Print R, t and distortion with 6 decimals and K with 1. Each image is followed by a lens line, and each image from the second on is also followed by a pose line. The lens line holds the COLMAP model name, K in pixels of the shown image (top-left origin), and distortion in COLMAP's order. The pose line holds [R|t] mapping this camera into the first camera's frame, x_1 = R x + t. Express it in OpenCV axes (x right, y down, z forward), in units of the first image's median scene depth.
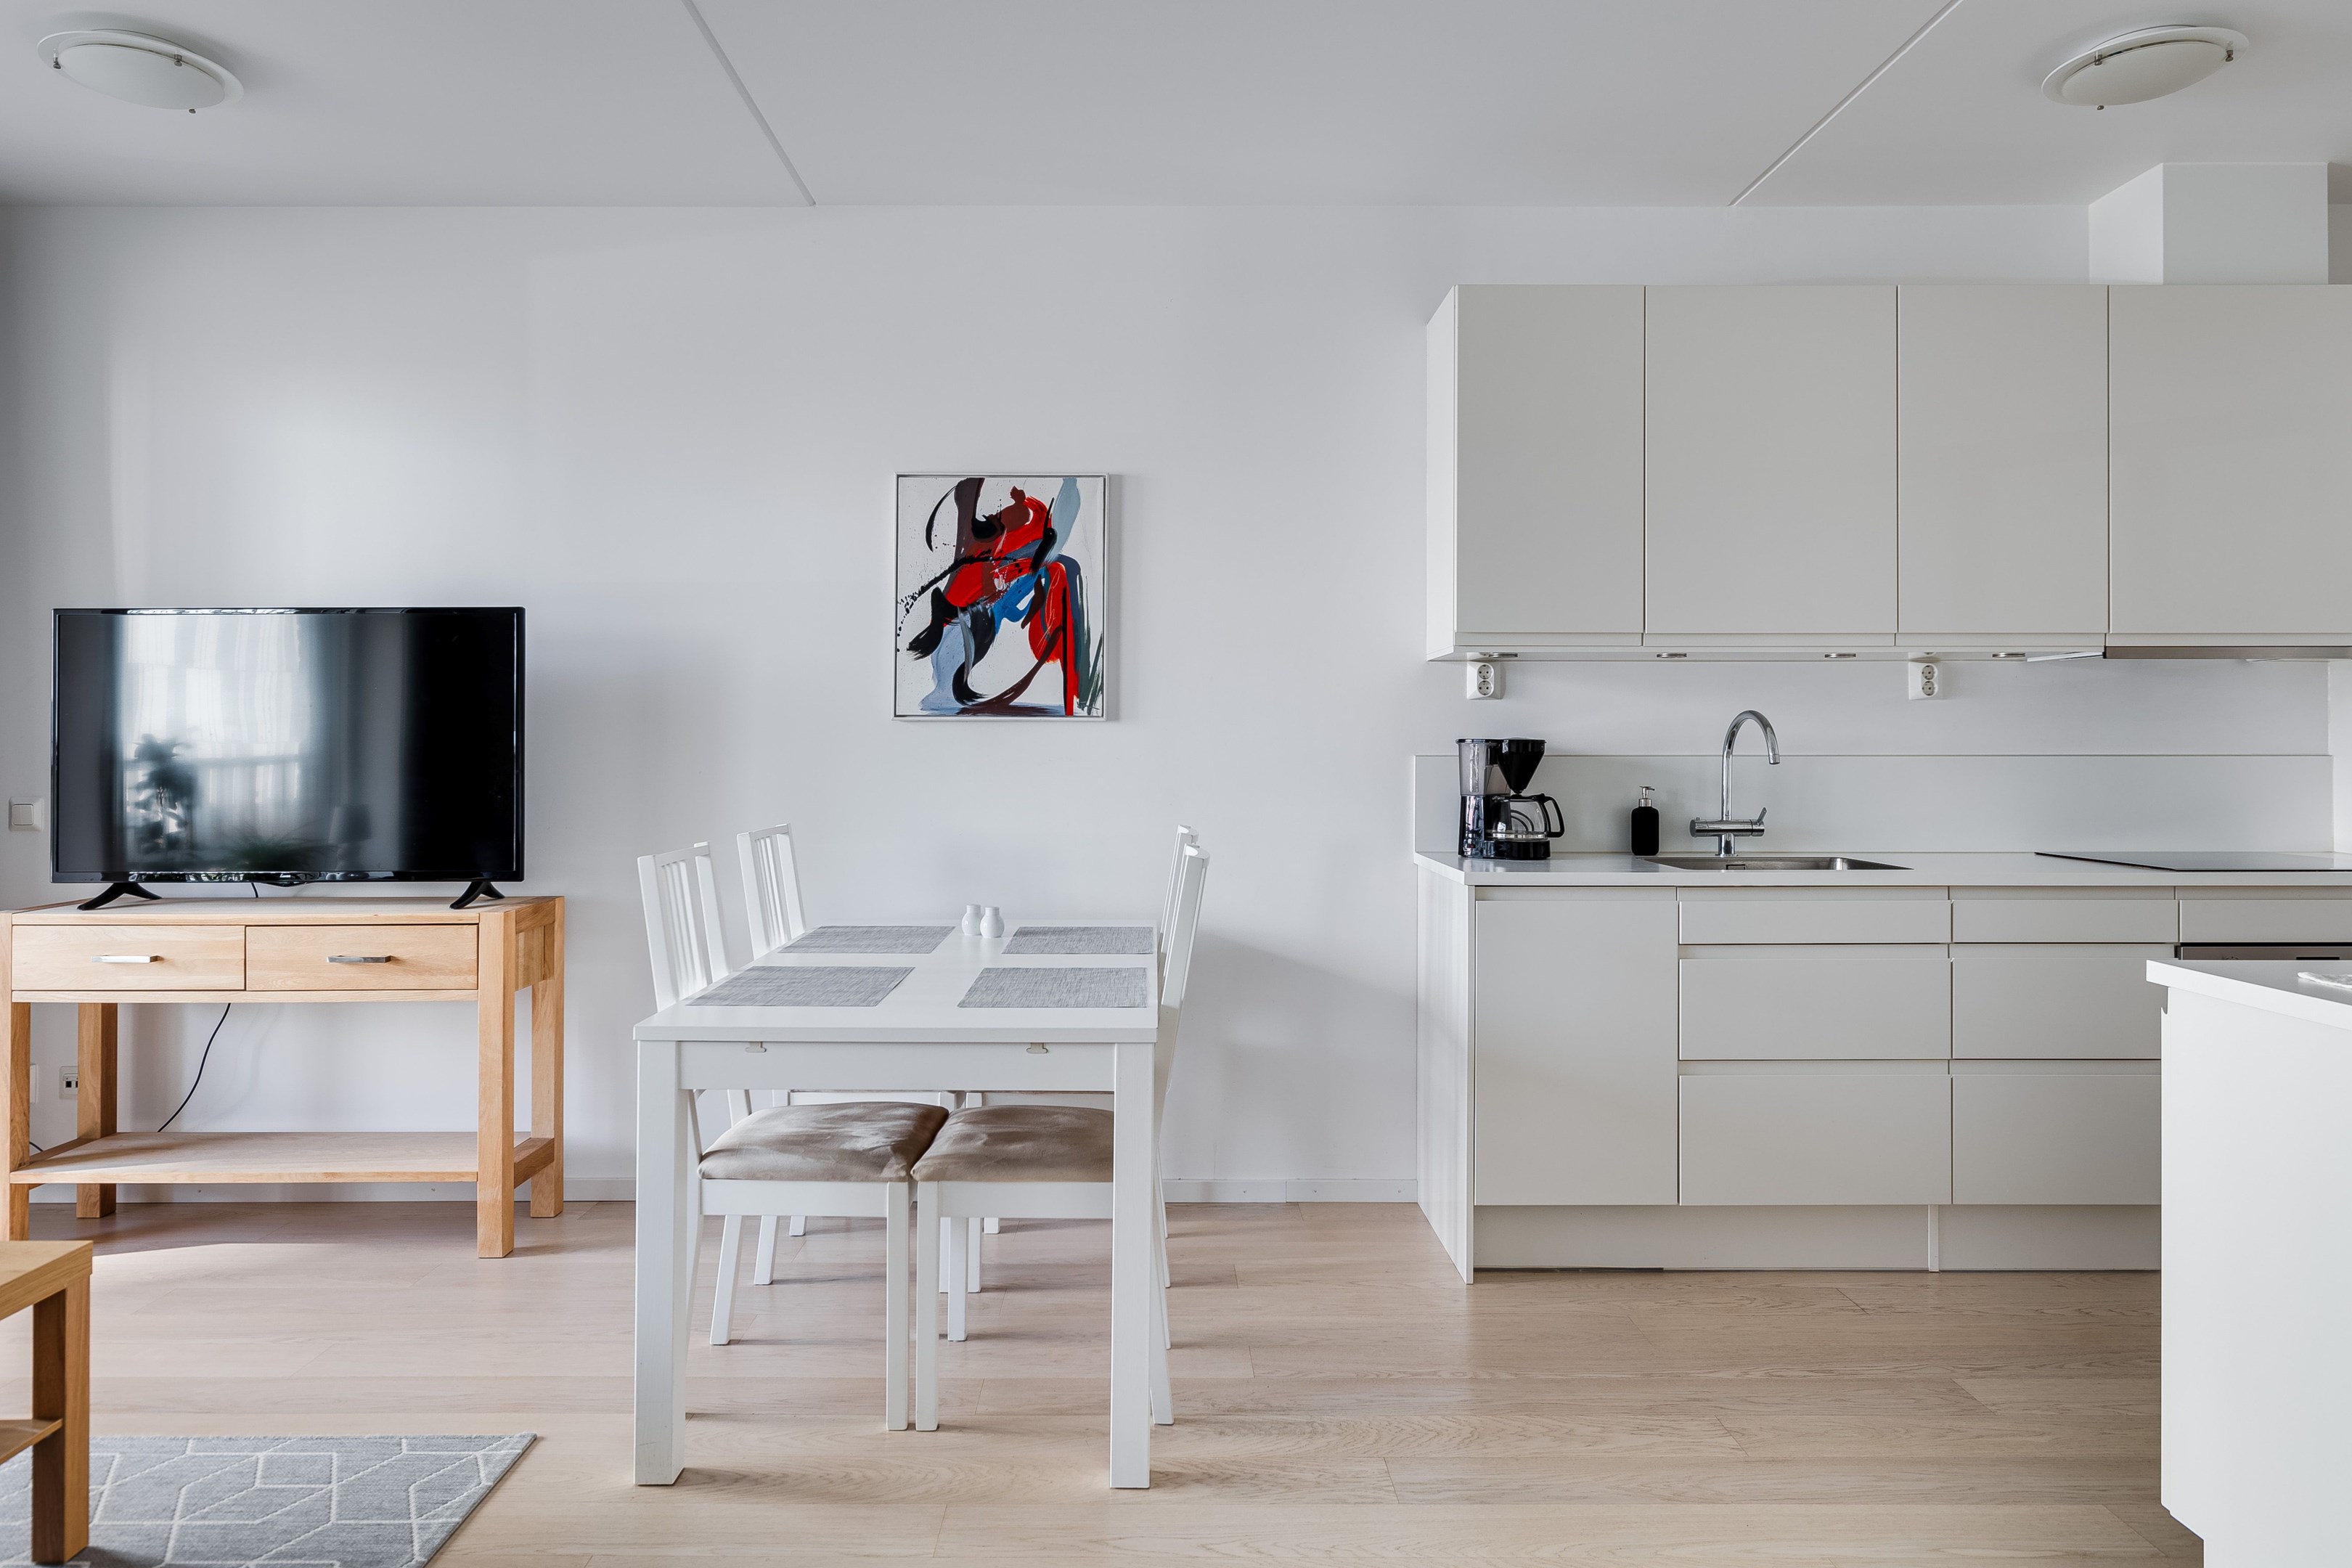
lens RADIAL K [[1466.2, 0, 1144.3], [0, 1466.2, 739.4], [0, 0, 1]] dist [0.000270, 0.000977]
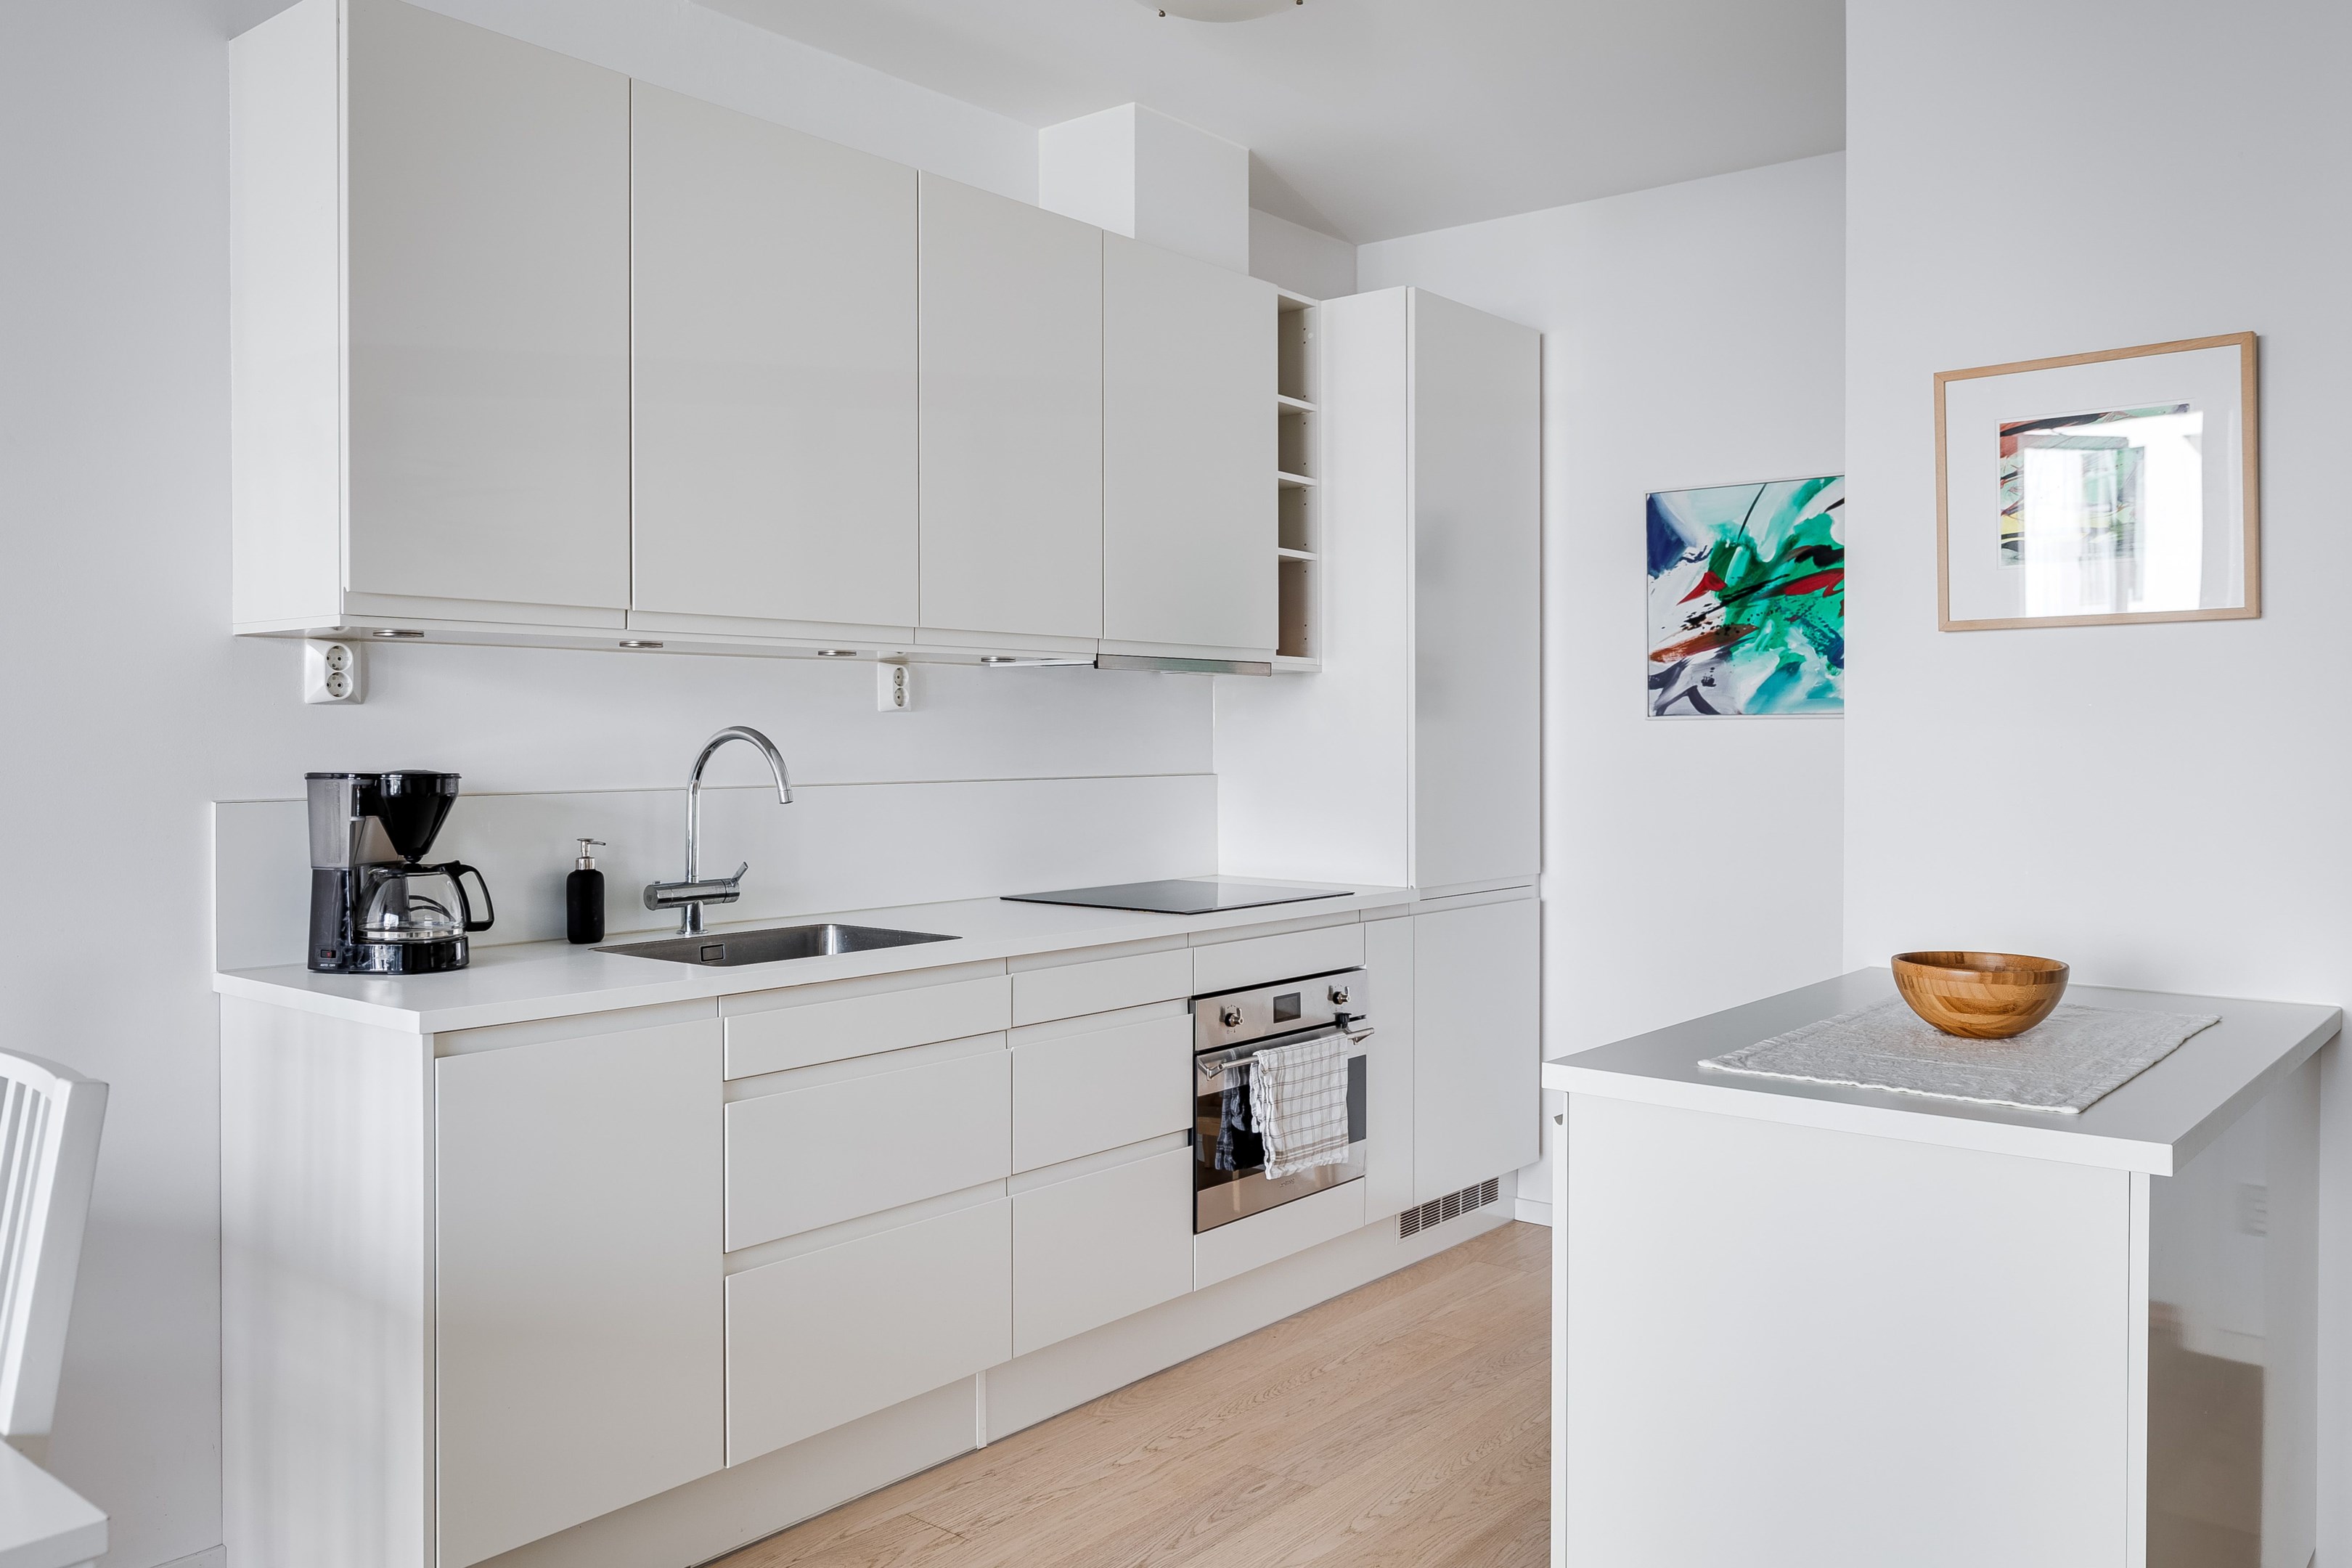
lens RADIAL K [[1812.7, 0, 1174.5], [0, 1812.7, 752.8], [0, 0, 1]] dist [-0.007165, 0.004309]
pose [[0.632225, -0.008510, 0.774738, -0.126265], [-0.004181, 0.999888, 0.014395, -0.020030], [-0.774773, -0.012340, 0.632119, 0.279611]]
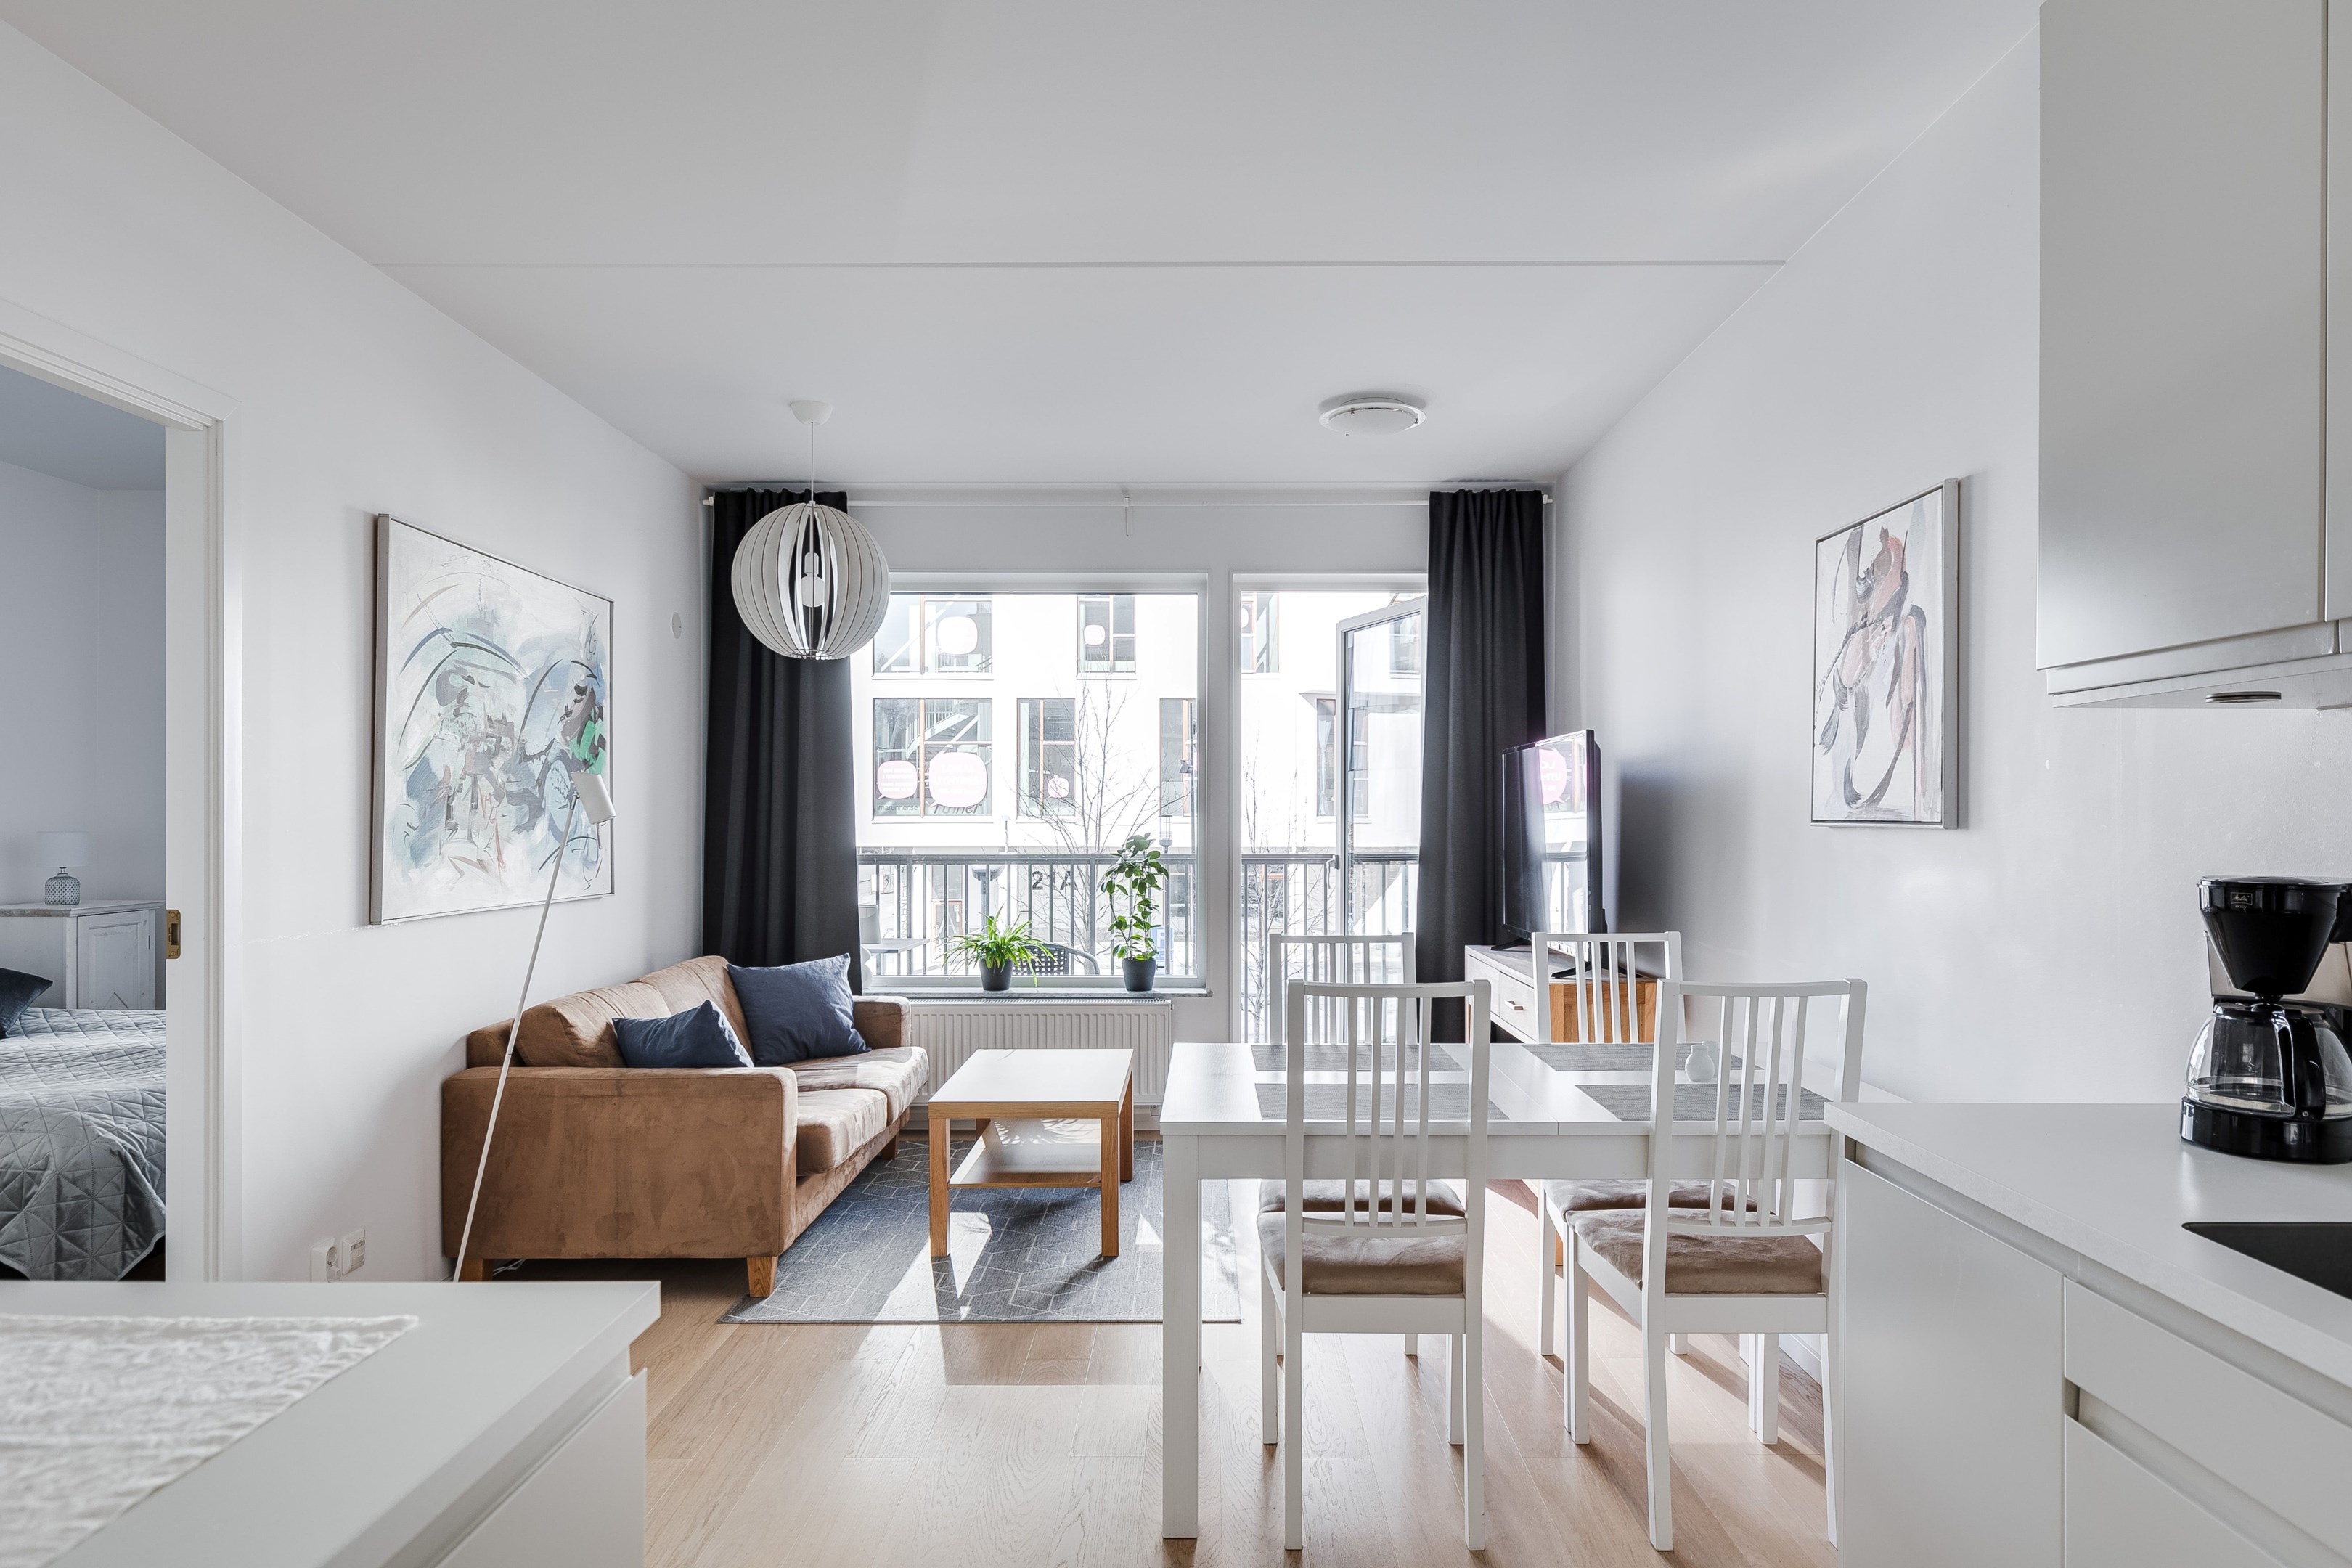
lens RADIAL K [[1391.1, 0, 1205.1], [0, 1391.1, 815.6], [0, 0, 1]] dist [-0.000772, -0.000275]
pose [[0.006991, -0.001815, -0.999974, 0.662785], [0.002223, 0.999996, -0.001800, -0.019407], [0.999973, -0.002210, 0.006995, 0.653475]]
